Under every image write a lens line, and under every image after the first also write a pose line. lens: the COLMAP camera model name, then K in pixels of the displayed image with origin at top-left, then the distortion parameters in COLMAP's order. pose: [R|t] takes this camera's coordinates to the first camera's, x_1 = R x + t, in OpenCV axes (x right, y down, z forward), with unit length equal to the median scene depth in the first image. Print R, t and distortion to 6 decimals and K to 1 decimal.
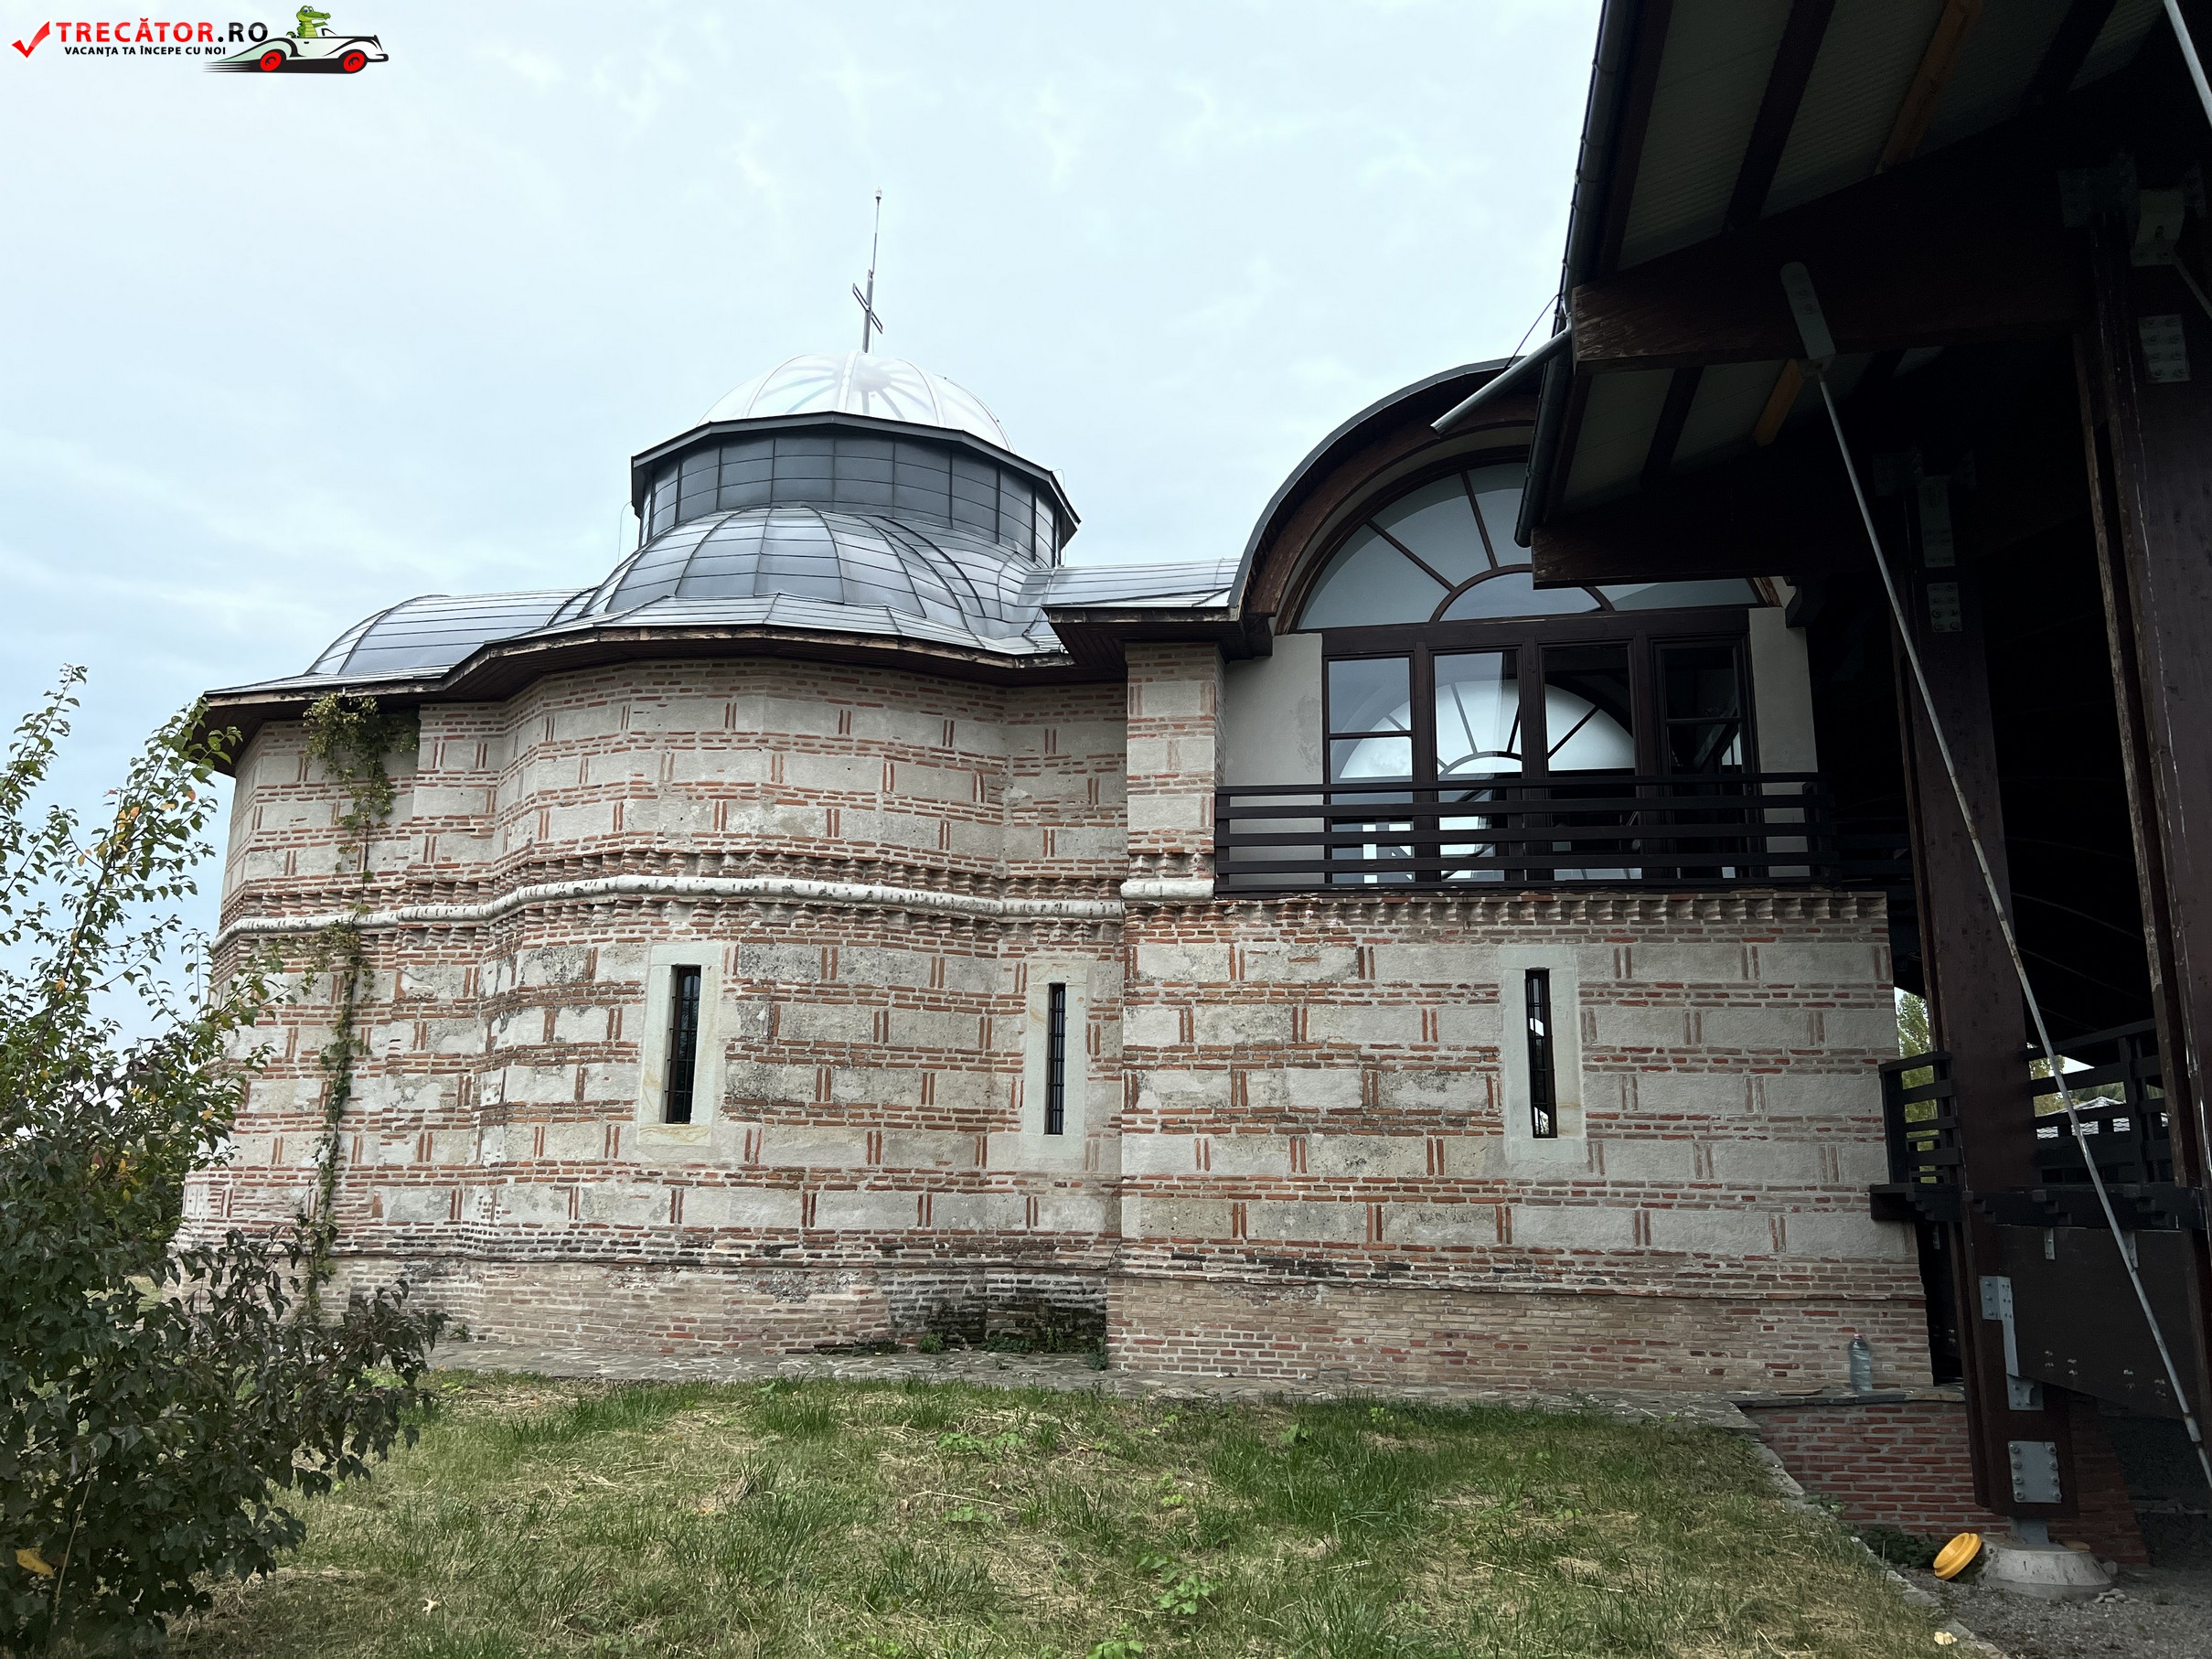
lens RADIAL K [[1676.1, 0, 1106.0], [0, 1676.1, 829.5], [0, 0, 1]] dist [0.006751, 0.000931]
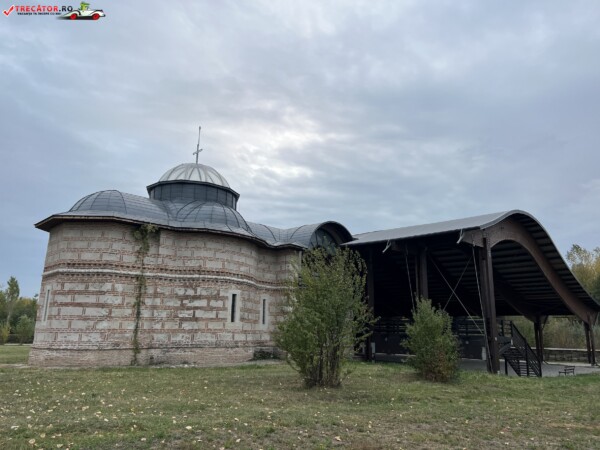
lens RADIAL K [[454.6, 0, 300.0], [0, 454.6, 225.0], [0, 0, 1]] dist [0.006751, 0.000931]
pose [[0.567046, 0.182765, 0.803153, -1.349847], [-0.177935, 0.979229, -0.097206, -0.035845], [-0.804237, -0.087789, 0.587789, -0.055375]]
